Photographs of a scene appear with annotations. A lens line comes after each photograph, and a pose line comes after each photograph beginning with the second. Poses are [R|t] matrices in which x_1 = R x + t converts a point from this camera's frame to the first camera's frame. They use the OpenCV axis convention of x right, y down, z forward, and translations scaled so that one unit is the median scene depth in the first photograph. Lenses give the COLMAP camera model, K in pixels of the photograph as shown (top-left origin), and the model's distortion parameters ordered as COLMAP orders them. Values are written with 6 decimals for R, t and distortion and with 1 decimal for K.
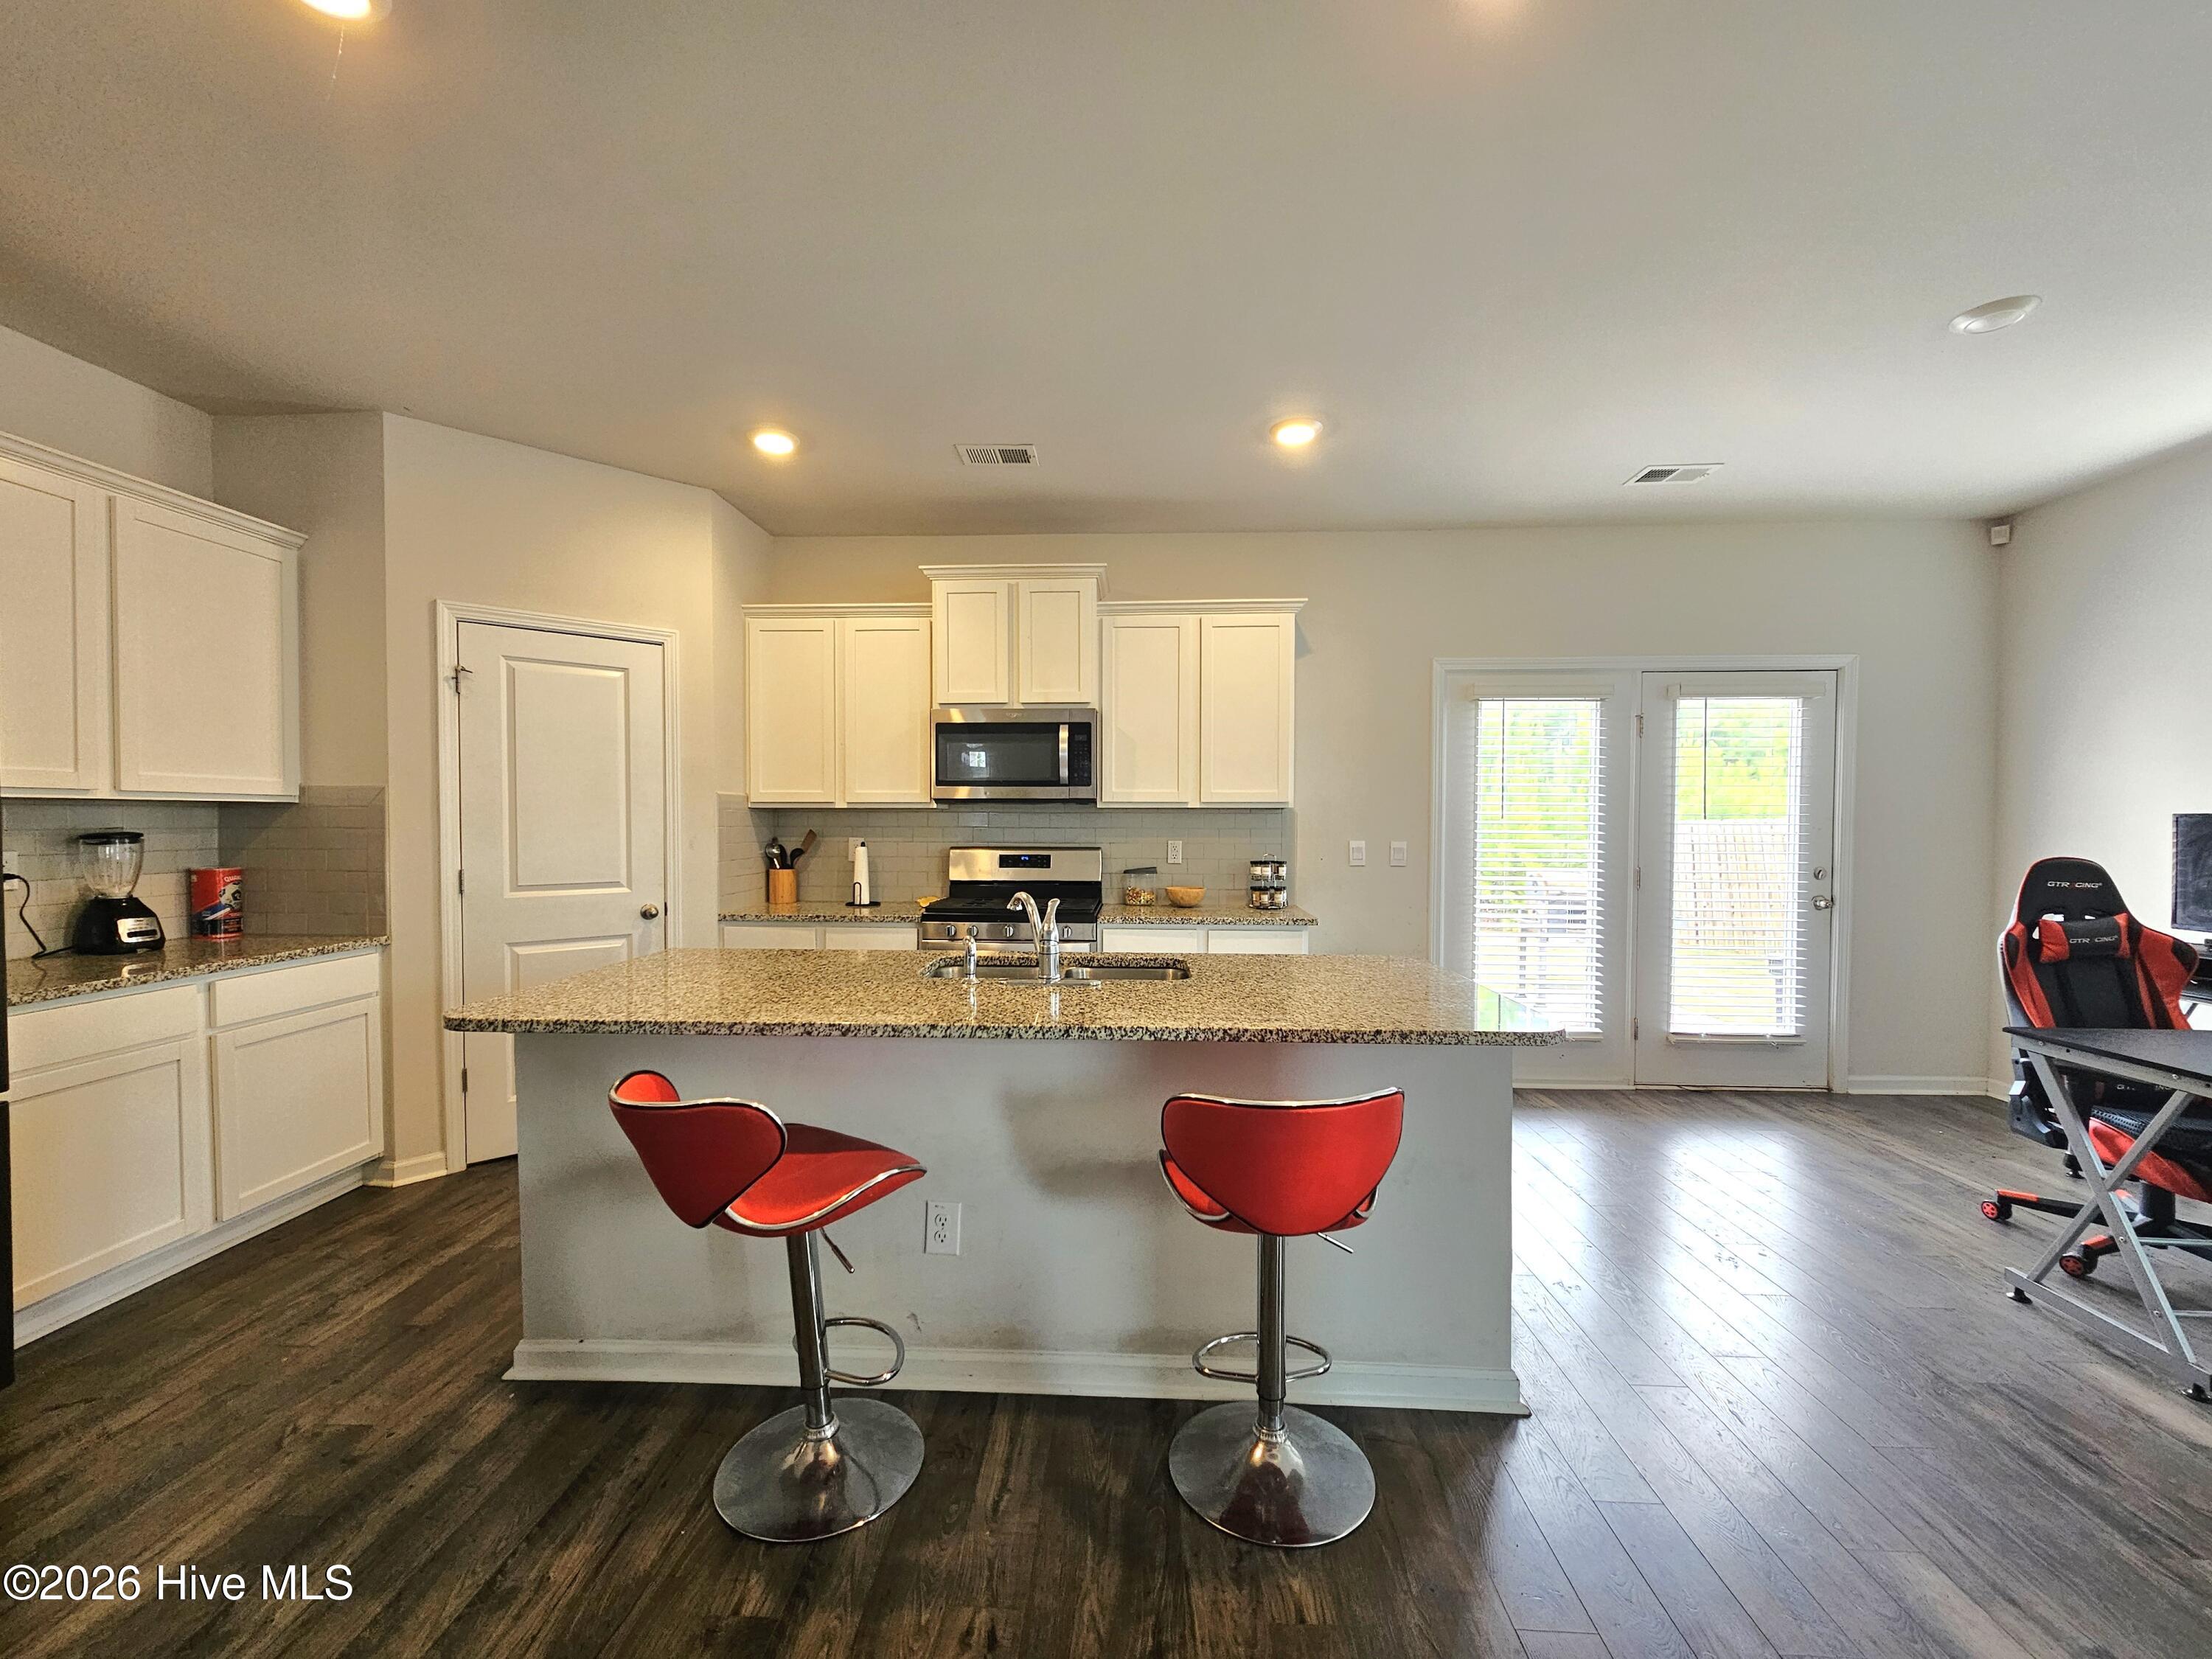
lens RADIAL K [[910.5, 0, 1106.4], [0, 910.5, 847.7], [0, 0, 1]] dist [0.000512, -0.000181]
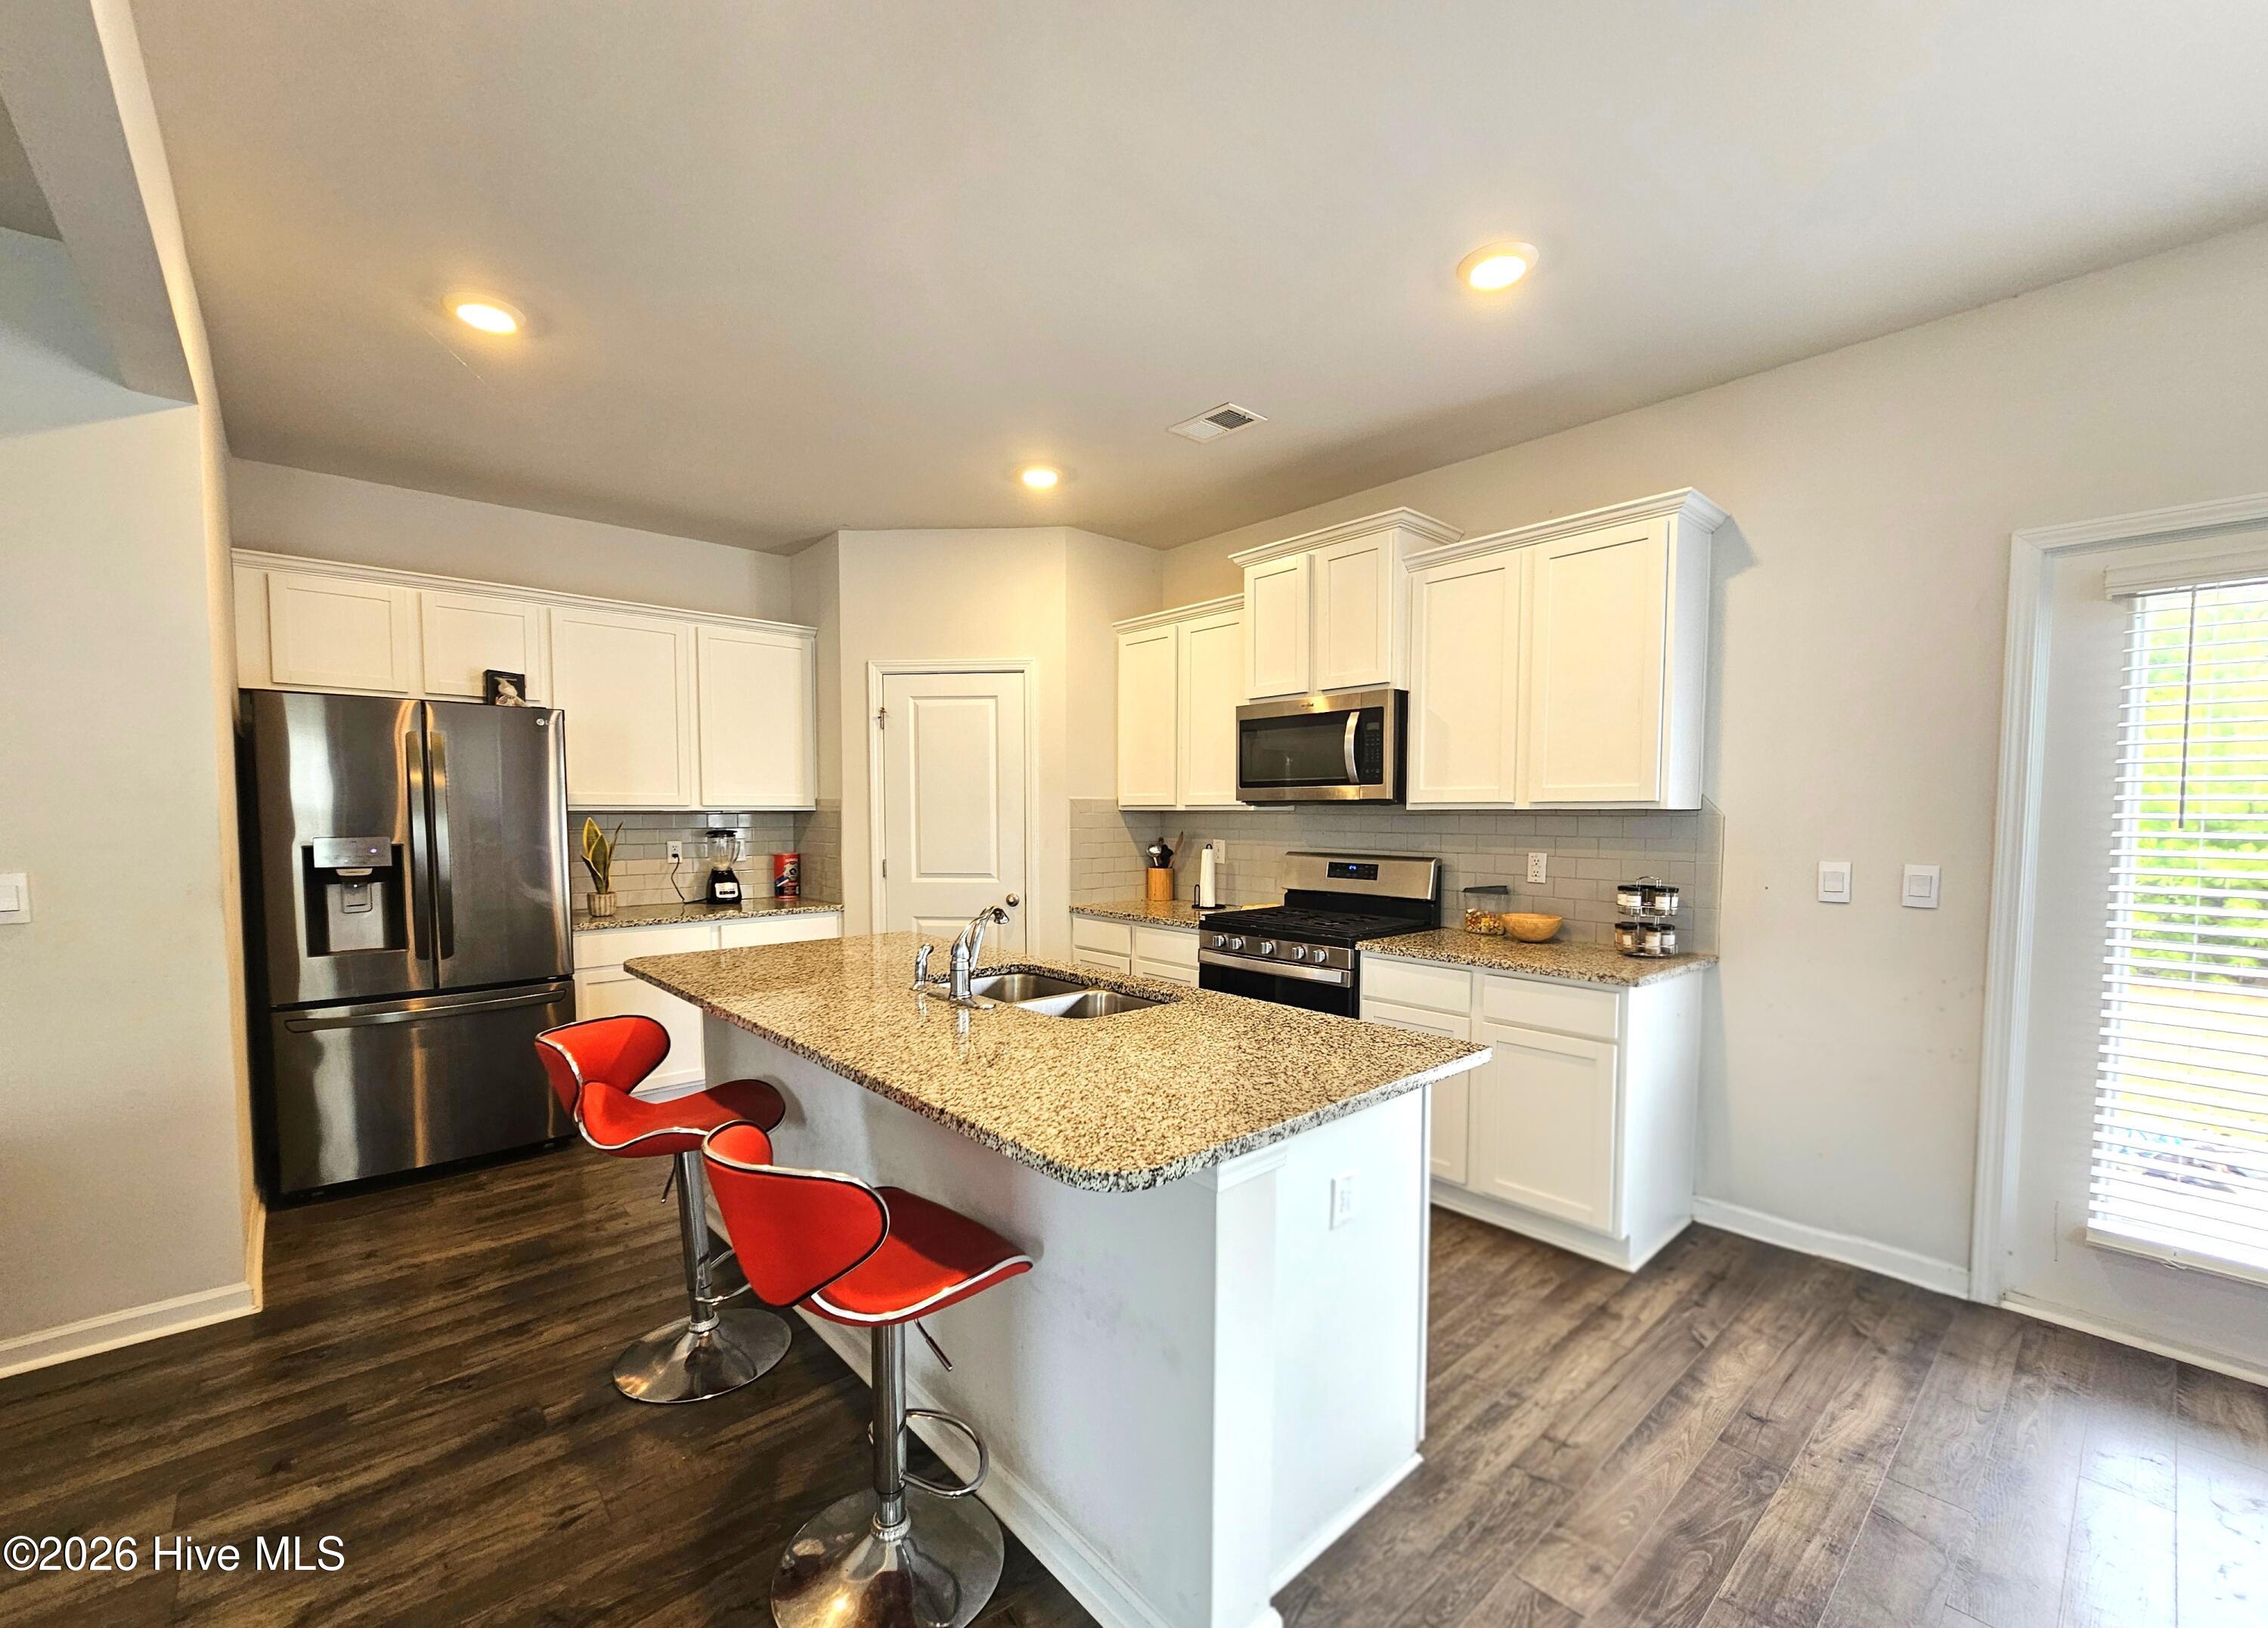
lens RADIAL K [[941.1, 0, 1127.4], [0, 941.1, 863.7], [0, 0, 1]] dist [-0.000022, 0.000032]
pose [[0.689193, 0.039148, -0.723519, 0.436221], [-0.019136, 0.999175, 0.035835, -0.021114], [0.724325, -0.010852, 0.689373, 0.238399]]
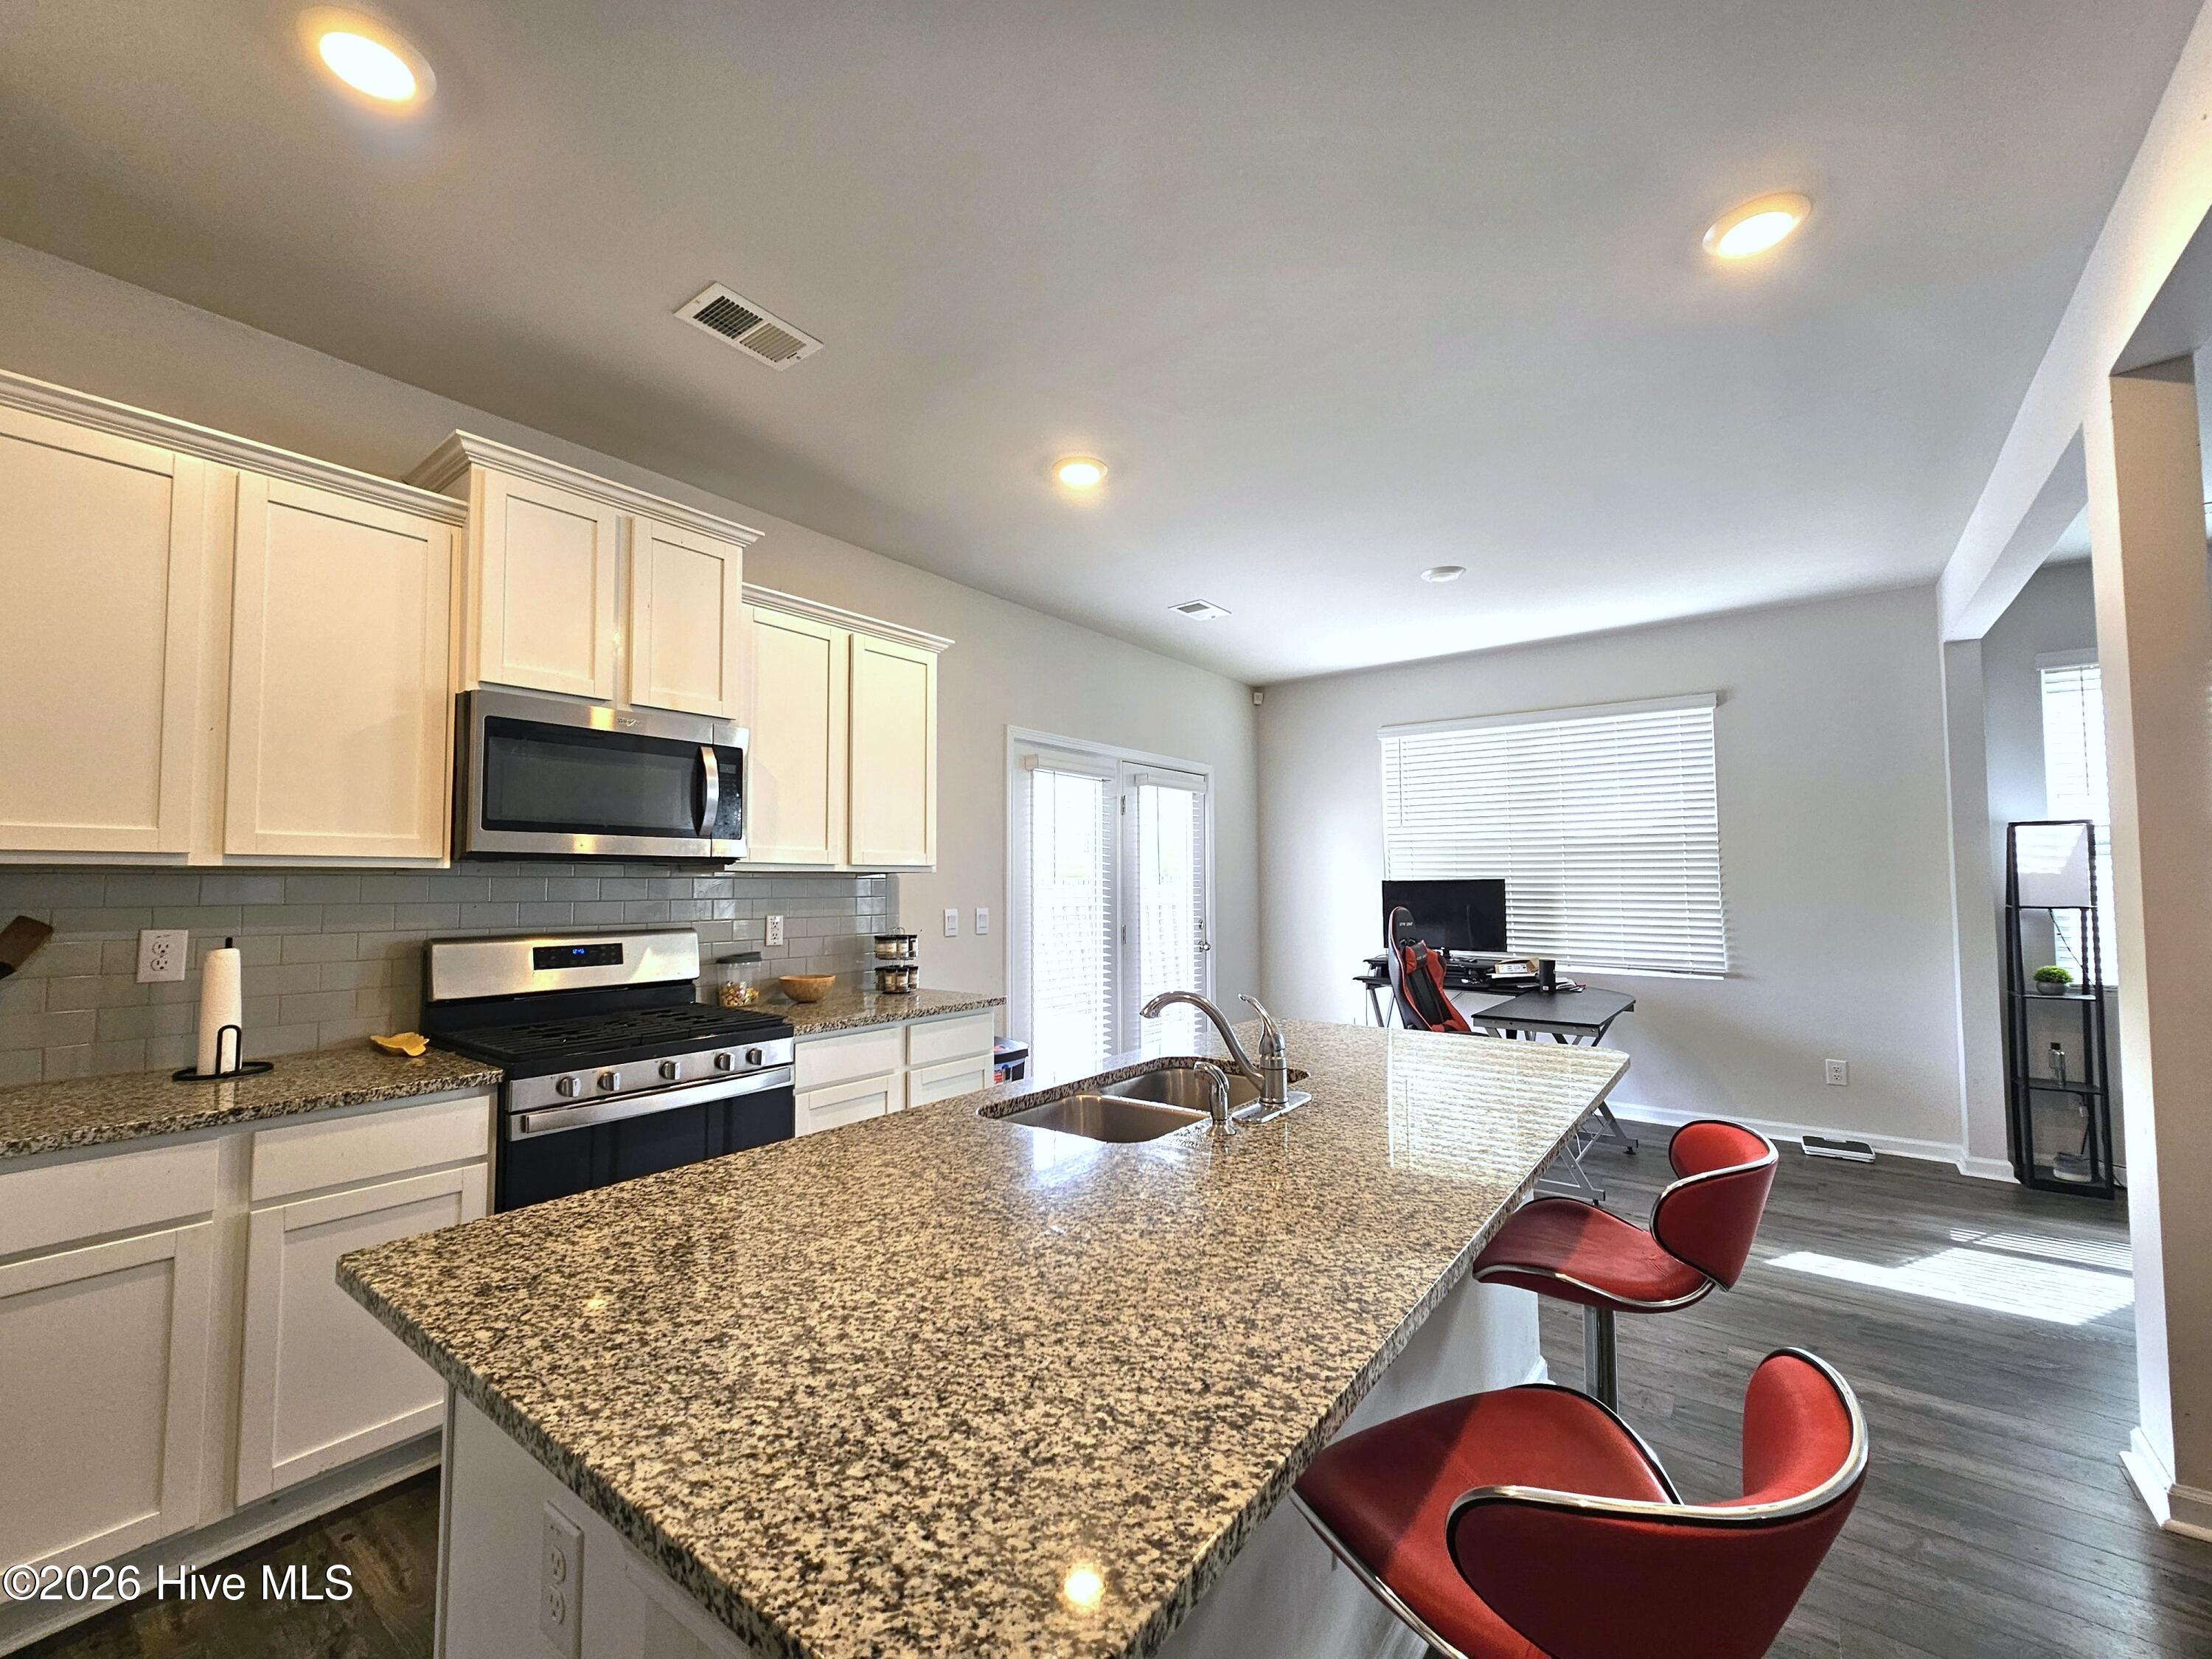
lens RADIAL K [[893.1, 0, 1106.0], [0, 893.1, 829.5], [0, 0, 1]] dist [-0.001424, -0.000219]
pose [[0.574752, 0.046133, 0.817026, -0.404976], [0.026152, 0.996864, -0.074684, -0.016833], [-0.817910, 0.064291, 0.571743, 0.379011]]
